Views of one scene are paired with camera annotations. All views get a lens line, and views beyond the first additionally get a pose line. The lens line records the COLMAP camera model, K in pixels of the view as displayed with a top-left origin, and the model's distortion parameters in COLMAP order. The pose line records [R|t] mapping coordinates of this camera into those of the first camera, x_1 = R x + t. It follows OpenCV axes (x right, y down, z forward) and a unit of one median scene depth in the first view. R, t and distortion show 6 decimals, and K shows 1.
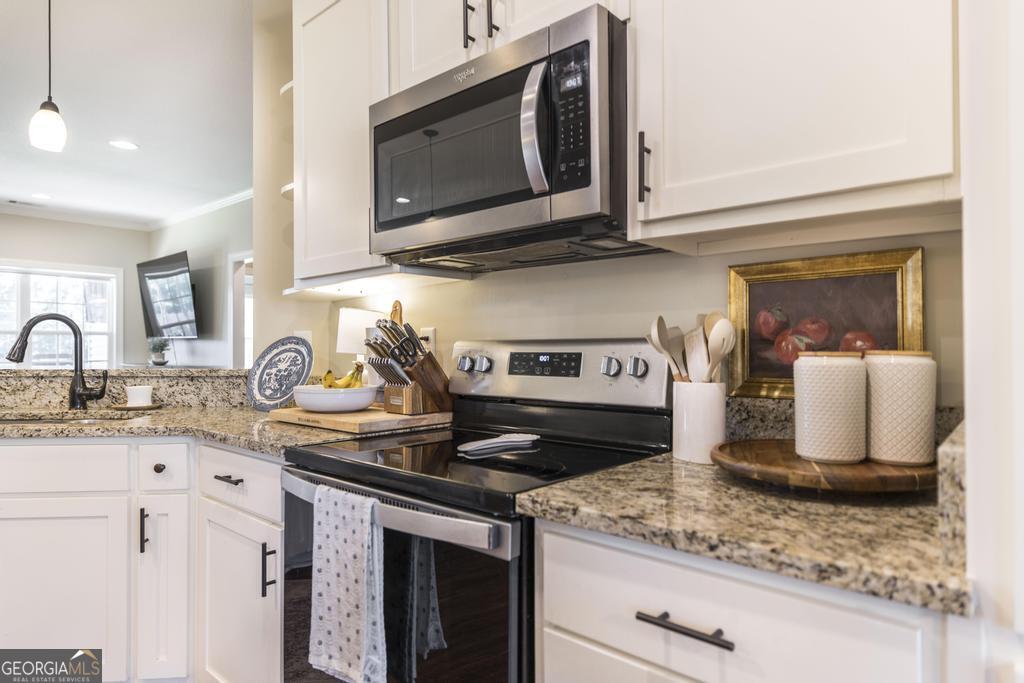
lens RADIAL K [[595.3, 0, 510.2], [0, 595.3, 341.3], [0, 0, 1]] dist [0.000260, 0.001323]
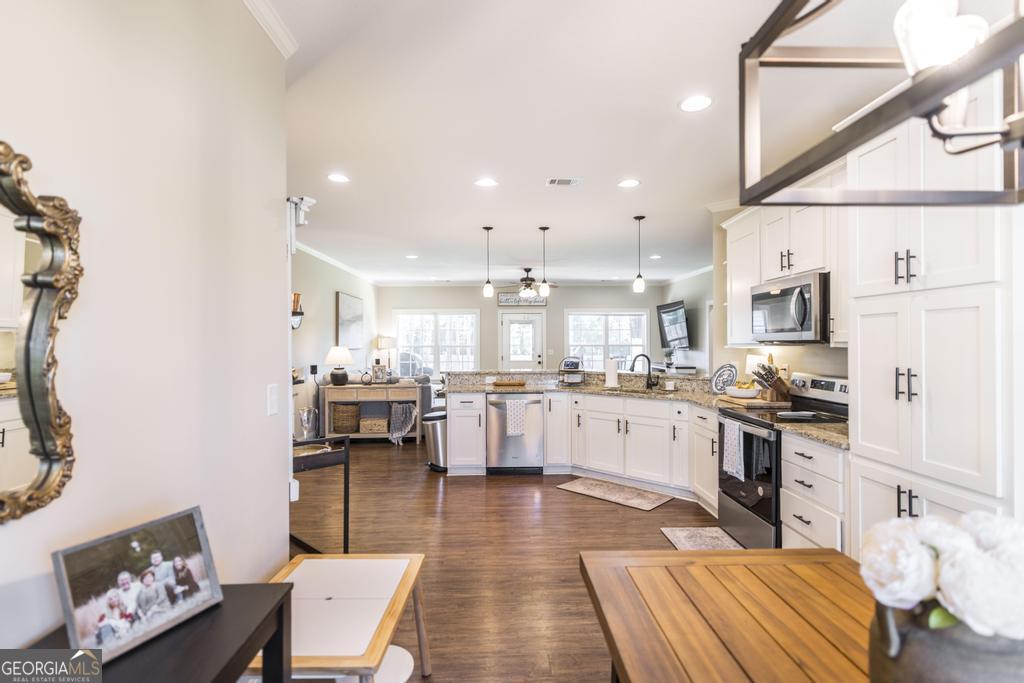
lens RADIAL K [[482.1, 0, 527.5], [0, 482.1, 341.9], [0, 0, 1]] dist [0.004982, 0.000167]
pose [[0.693846, -0.002164, -0.720120, 0.455961], [0.007650, 0.999961, 0.004366, -0.111817], [0.720083, -0.008538, 0.693836, -0.895473]]
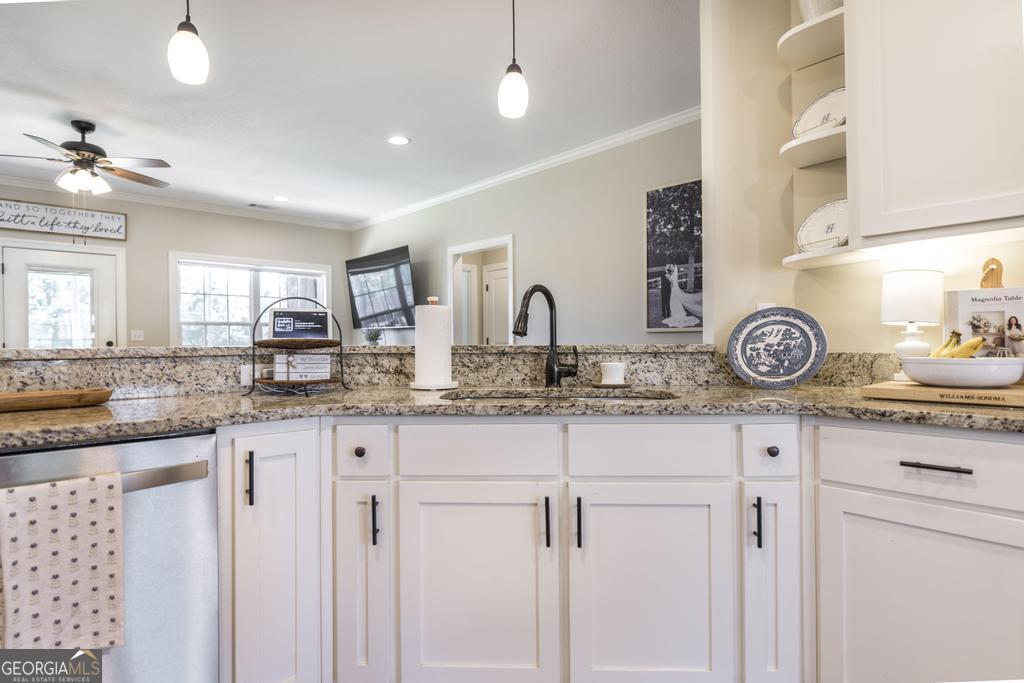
lens RADIAL K [[551.0, 0, 515.8], [0, 551.0, 341.0], [0, 0, 1]] dist [0.000774, 0.002417]
pose [[0.993117, -0.007333, -0.116901, -0.679733], [0.008507, 0.999918, 0.009541, 0.032200], [0.116821, -0.010470, 0.993098, 0.124400]]
